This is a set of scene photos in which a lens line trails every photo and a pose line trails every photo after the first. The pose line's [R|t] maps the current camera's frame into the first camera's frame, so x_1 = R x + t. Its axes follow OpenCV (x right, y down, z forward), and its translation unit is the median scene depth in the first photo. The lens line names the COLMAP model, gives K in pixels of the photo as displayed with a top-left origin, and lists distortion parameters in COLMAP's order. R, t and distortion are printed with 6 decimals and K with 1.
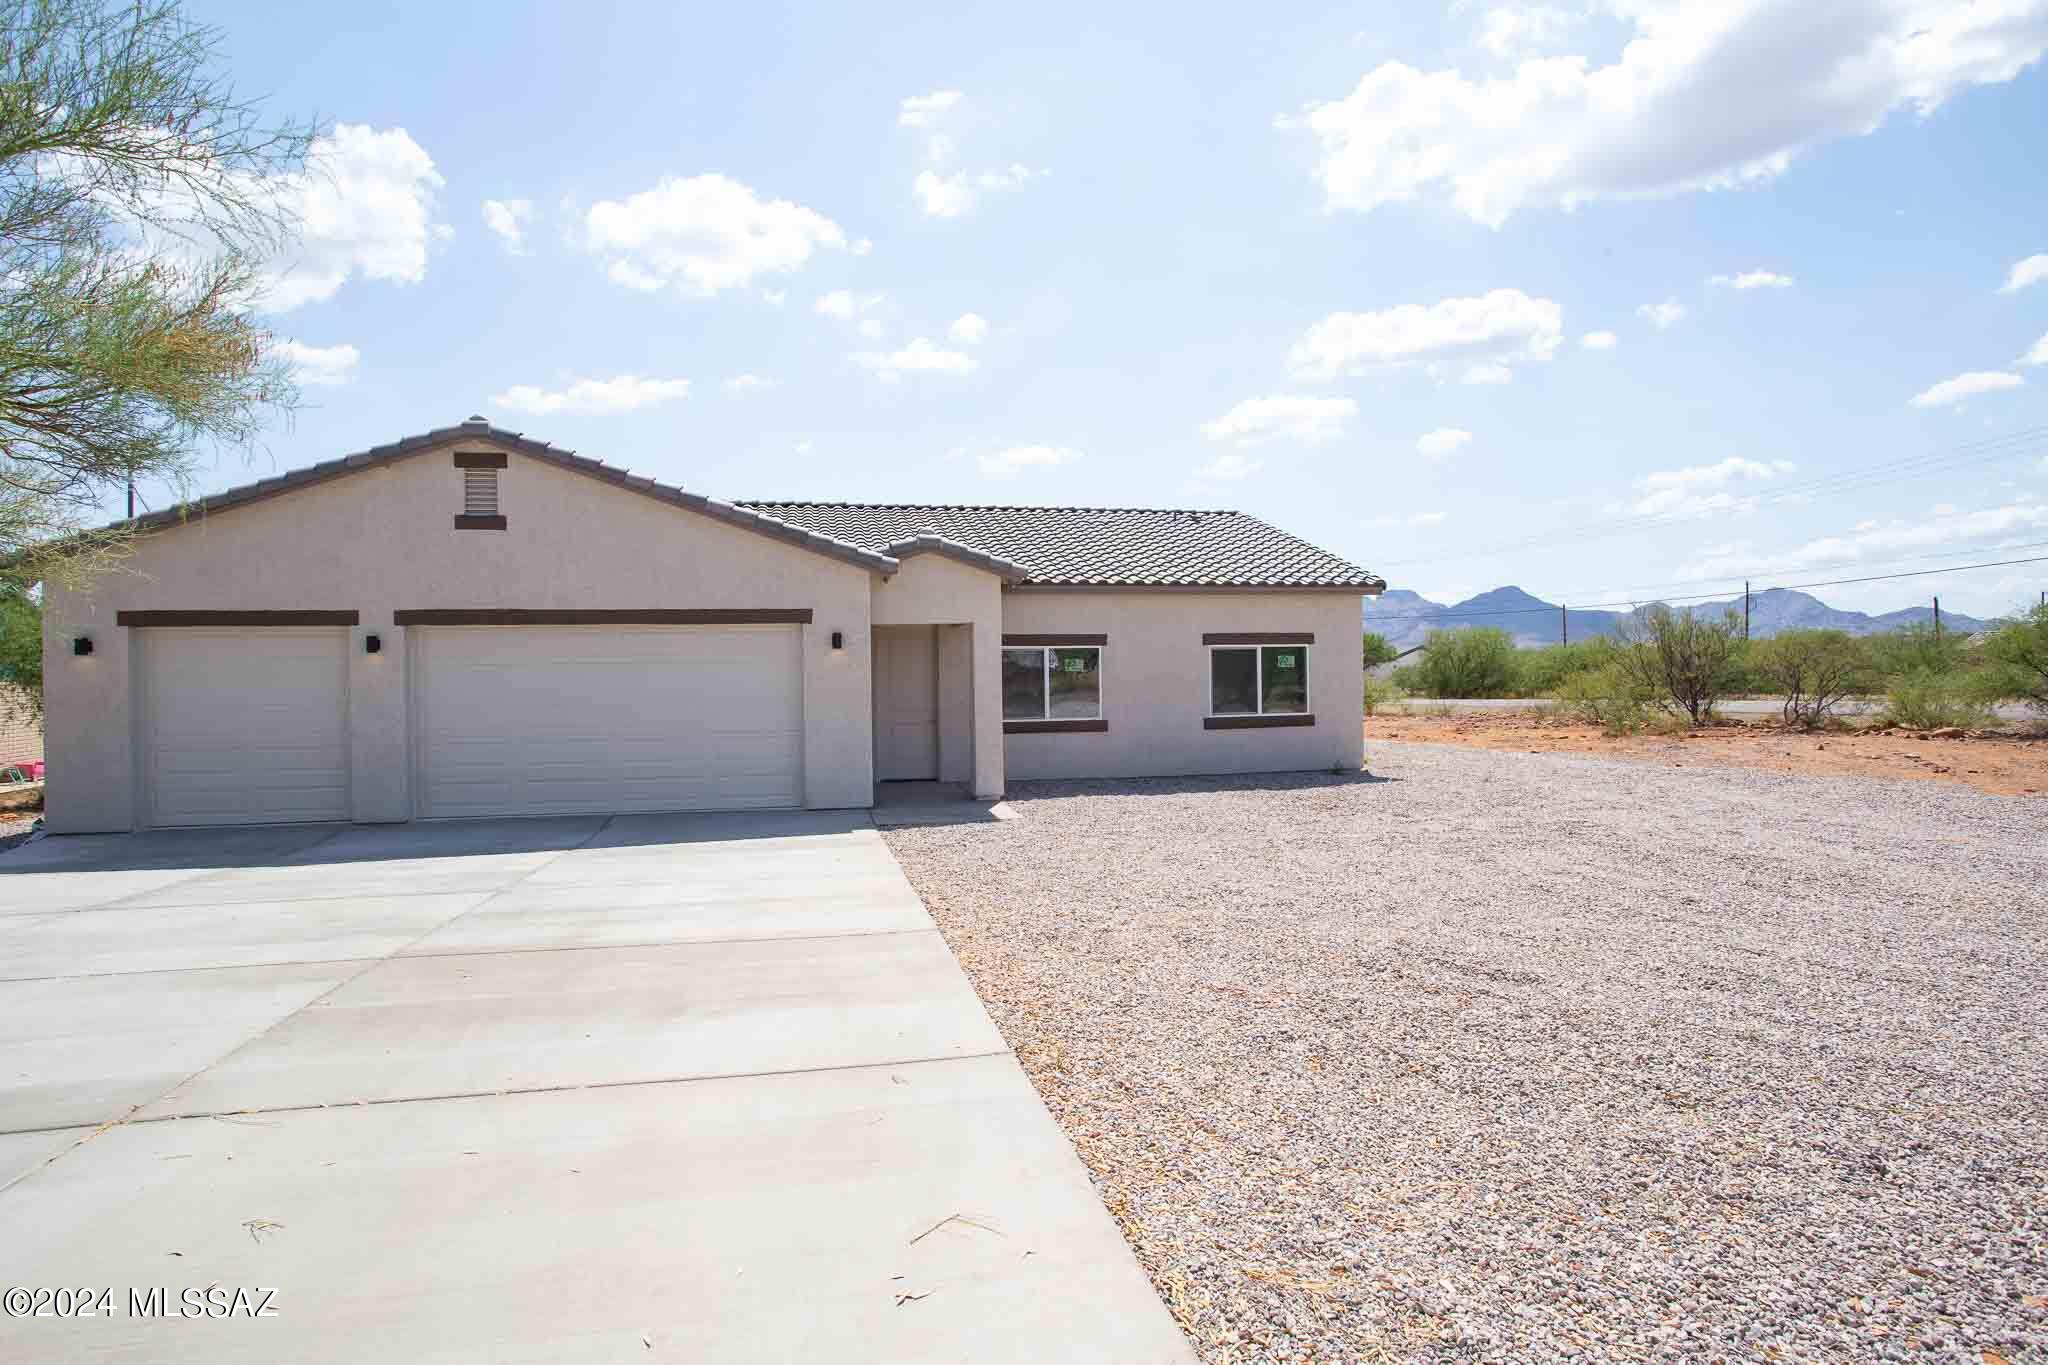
lens RADIAL K [[1147.3, 0, 1024.0], [0, 1147.3, 682.5], [0, 0, 1]] dist [-0.096344, 0.061197]
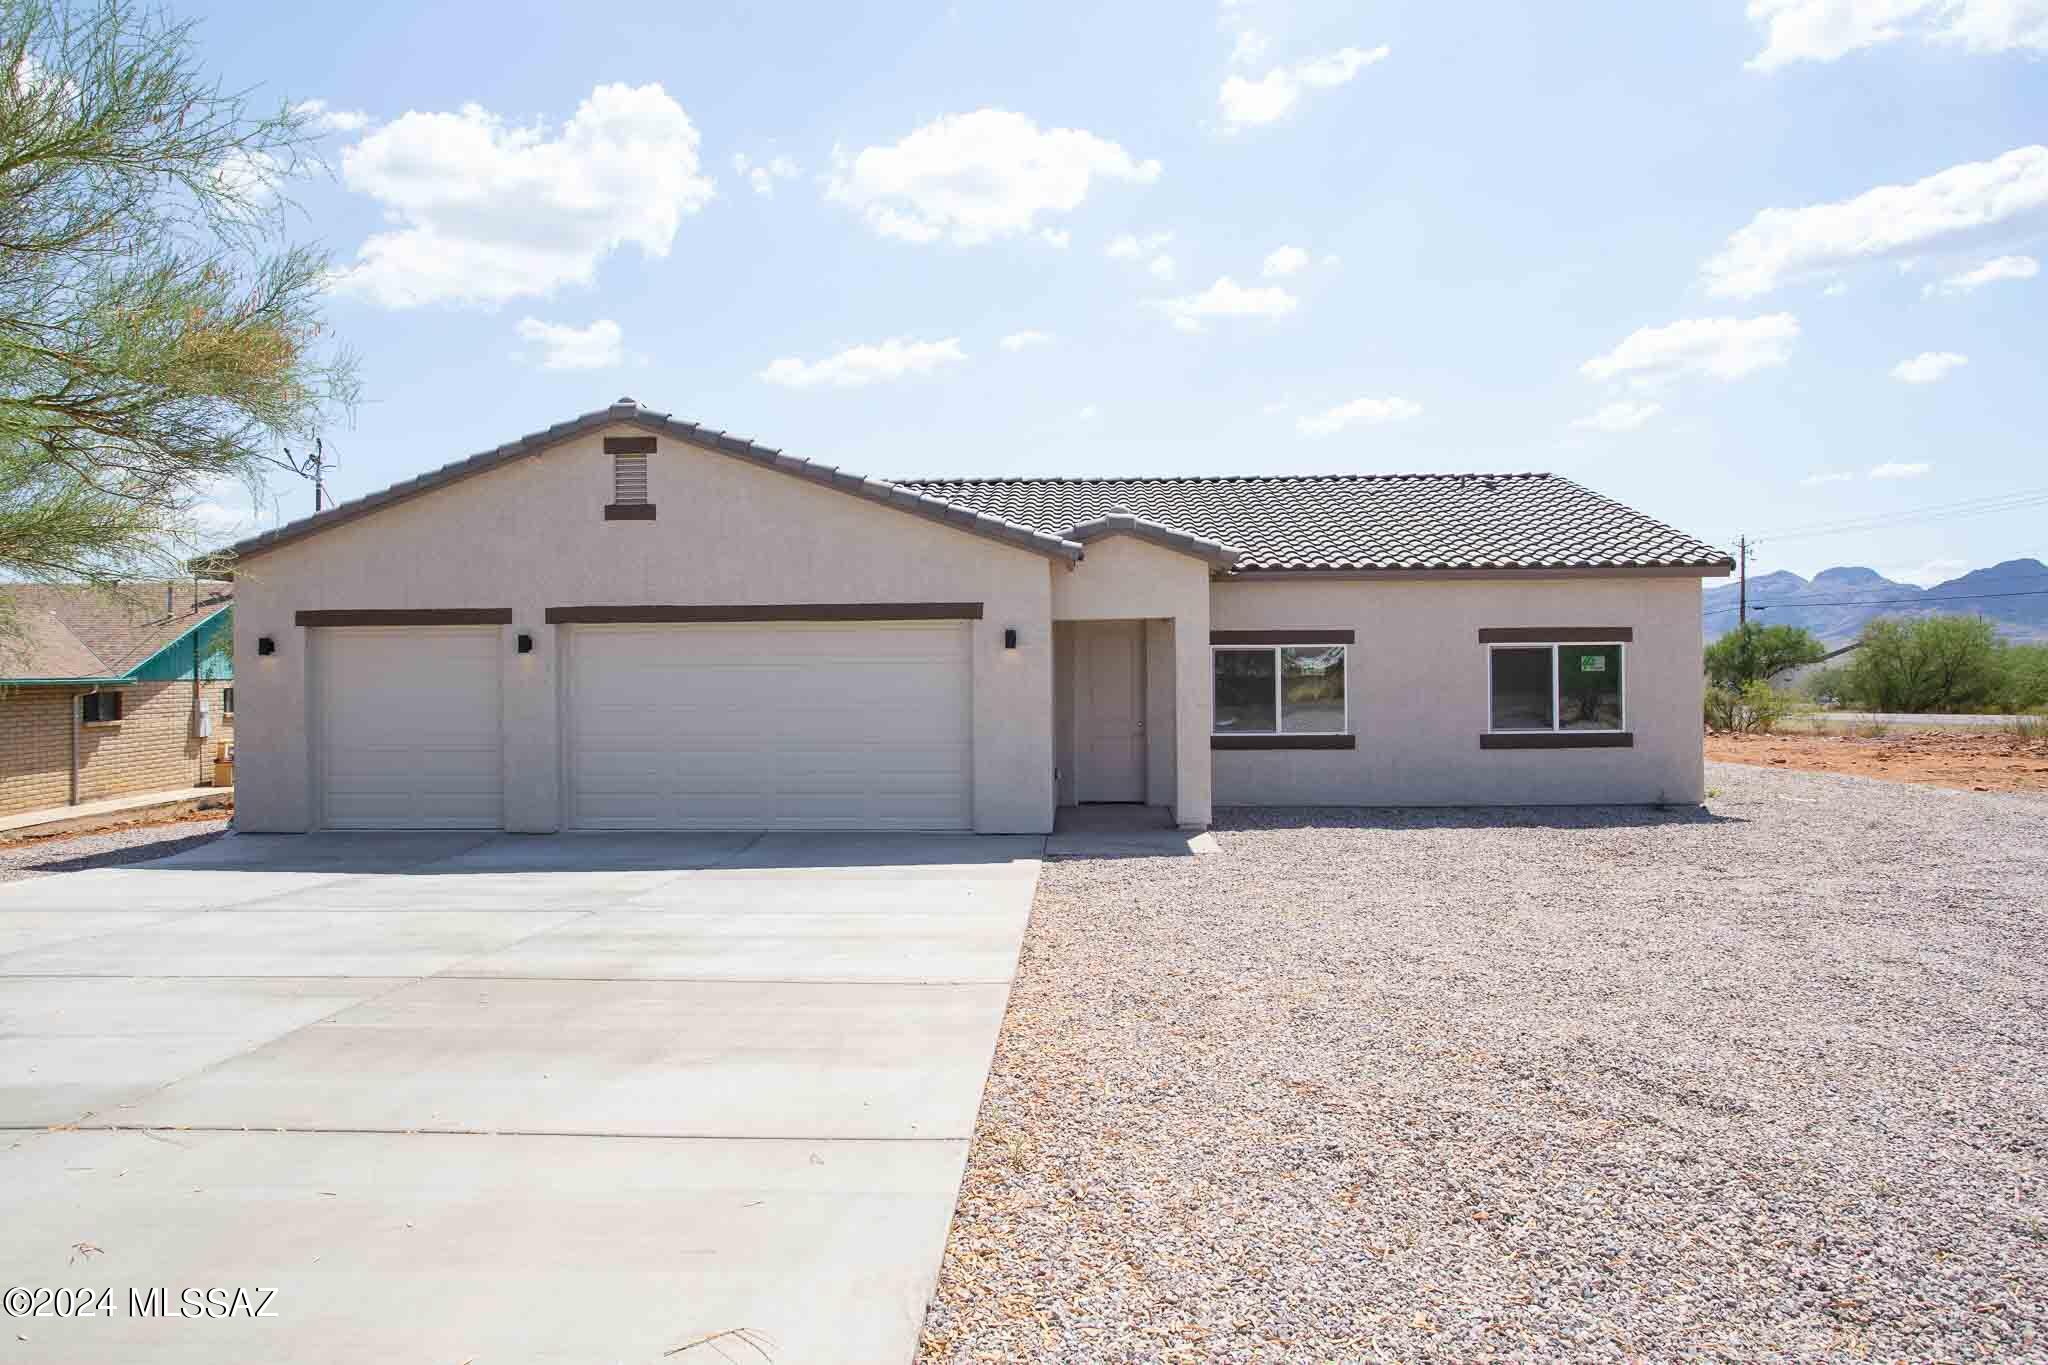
lens RADIAL K [[1337.9, 0, 1024.0], [0, 1337.9, 682.5], [0, 0, 1]] dist [-0.069165, 0.059241]
pose [[0.963435, 0.006344, -0.267867, 0.121917], [-0.006514, 0.999979, 0.000255, -0.004339], [0.267863, 0.001499, 0.963456, 0.030131]]
